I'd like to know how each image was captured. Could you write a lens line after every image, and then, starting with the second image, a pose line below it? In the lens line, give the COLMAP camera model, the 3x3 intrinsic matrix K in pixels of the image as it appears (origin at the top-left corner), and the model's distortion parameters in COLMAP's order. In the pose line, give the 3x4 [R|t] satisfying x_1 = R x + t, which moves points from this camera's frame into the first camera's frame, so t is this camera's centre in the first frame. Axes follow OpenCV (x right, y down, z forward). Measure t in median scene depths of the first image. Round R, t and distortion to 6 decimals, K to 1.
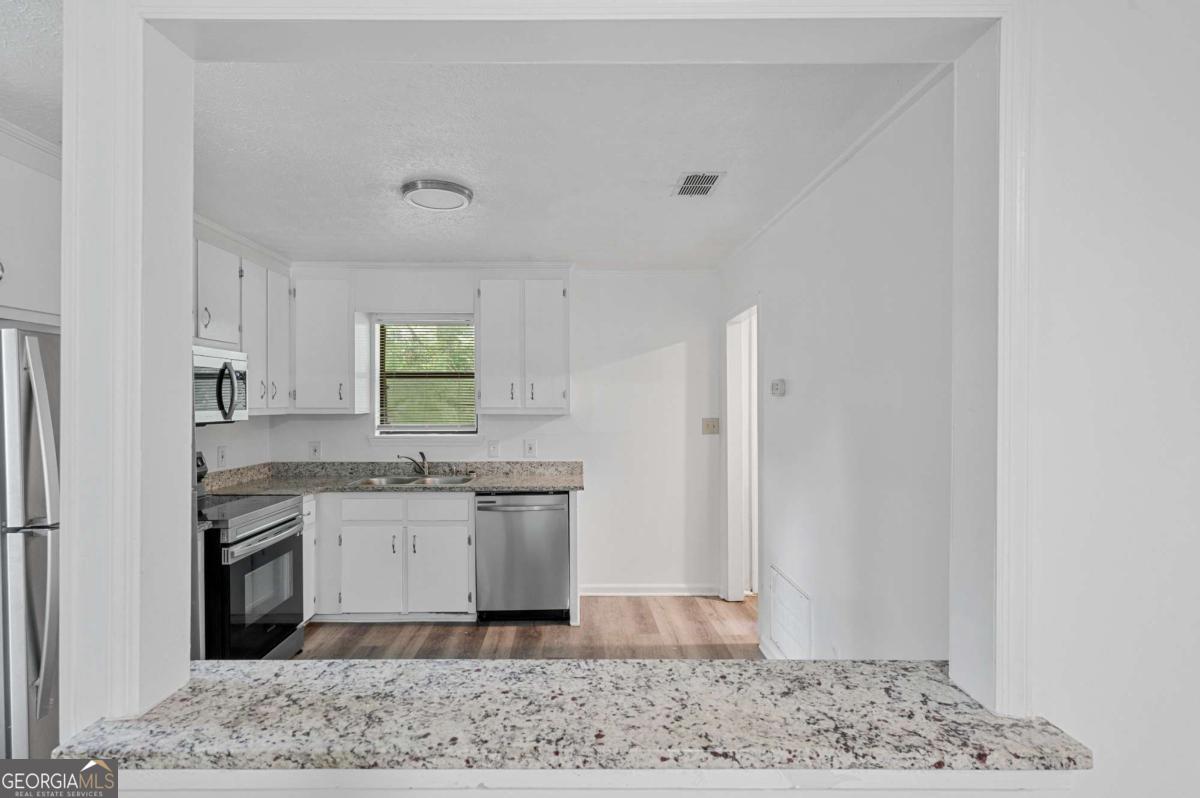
lens RADIAL K [[601.2, 0, 577.1], [0, 601.2, 401.9], [0, 0, 1]] dist [0.000684, 0.000058]
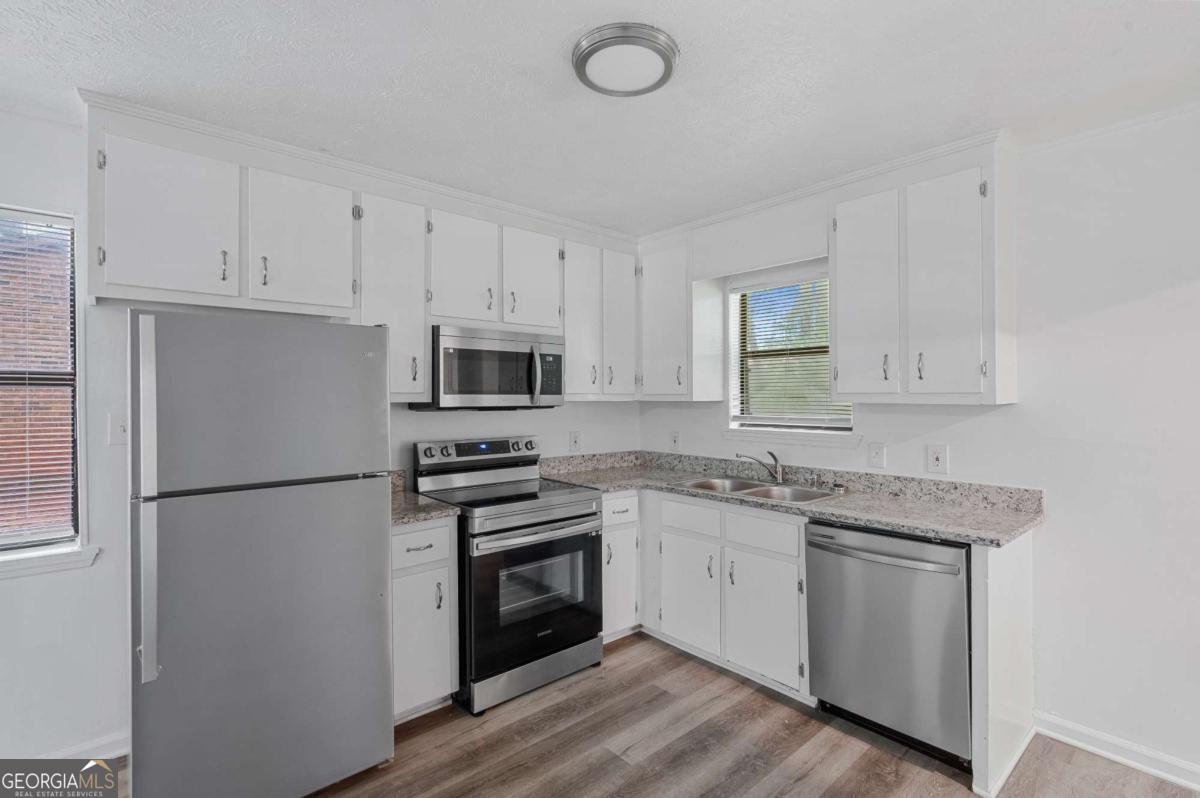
lens RADIAL K [[553.1, 0, 600.0], [0, 553.1, 399.0], [0, 0, 1]] dist [0.004221, 0.000602]
pose [[0.657485, 0.003336, -0.753461, 0.143693], [0.000597, 0.999988, 0.004948, 0.013774], [0.753468, -0.003703, 0.657474, 0.412275]]
